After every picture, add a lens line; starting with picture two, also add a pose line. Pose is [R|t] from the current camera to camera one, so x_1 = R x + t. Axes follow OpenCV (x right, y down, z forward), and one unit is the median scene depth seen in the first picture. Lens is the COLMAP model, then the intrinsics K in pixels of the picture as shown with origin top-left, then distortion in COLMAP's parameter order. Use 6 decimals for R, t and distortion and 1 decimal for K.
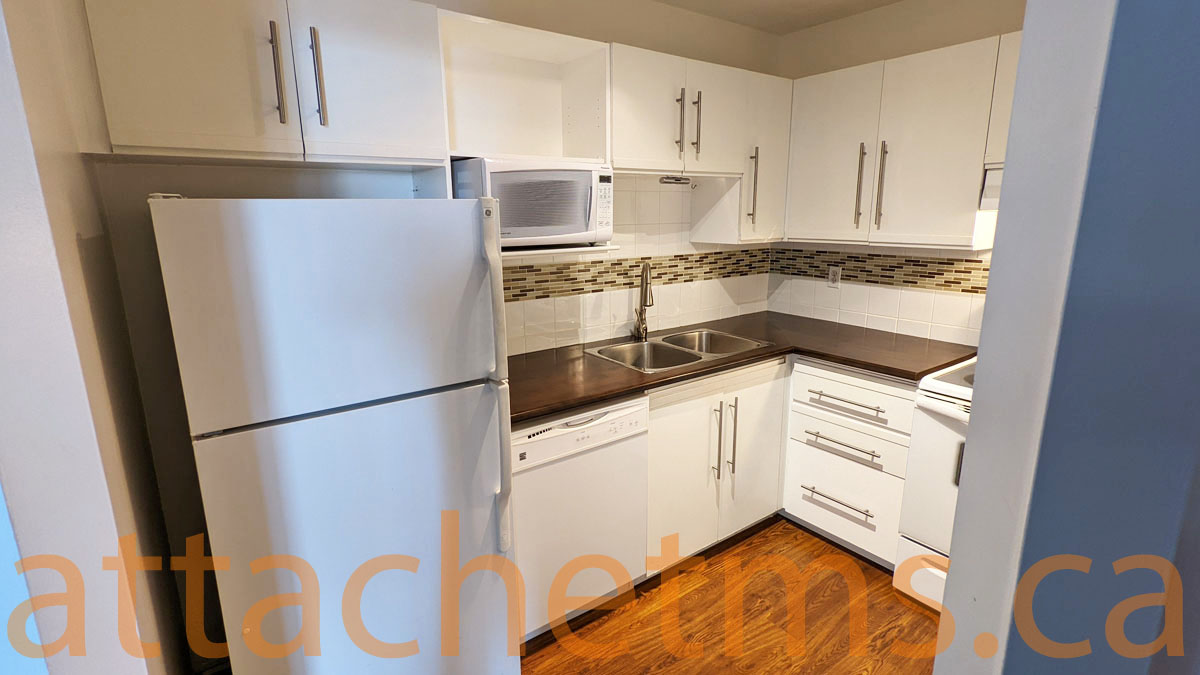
lens RADIAL K [[574.1, 0, 601.5], [0, 574.1, 337.9], [0, 0, 1]] dist [-0.000195, 0.000187]
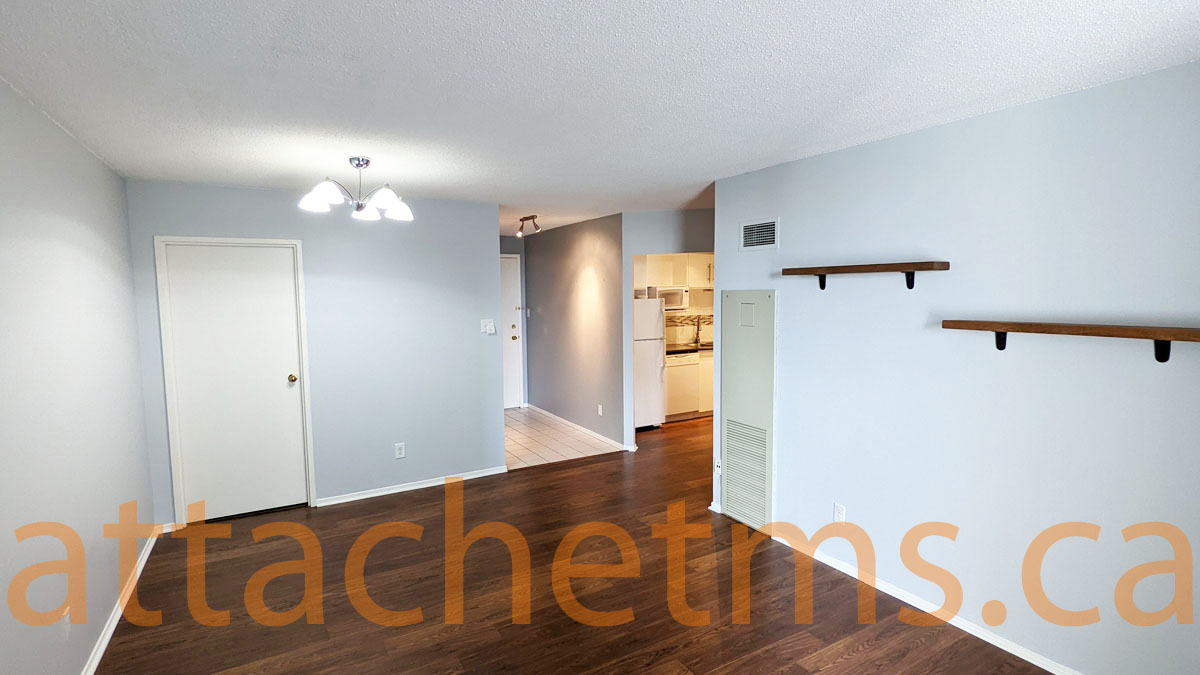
lens RADIAL K [[574.1, 0, 591.1], [0, 574.1, 331.2], [0, 0, 1]] dist [-0.000195, 0.000187]
pose [[0.992262, 0.007837, -0.123914, -0.123724], [-0.025477, 0.989622, -0.141417, 0.431762], [0.121520, 0.143480, 0.982164, -2.254319]]
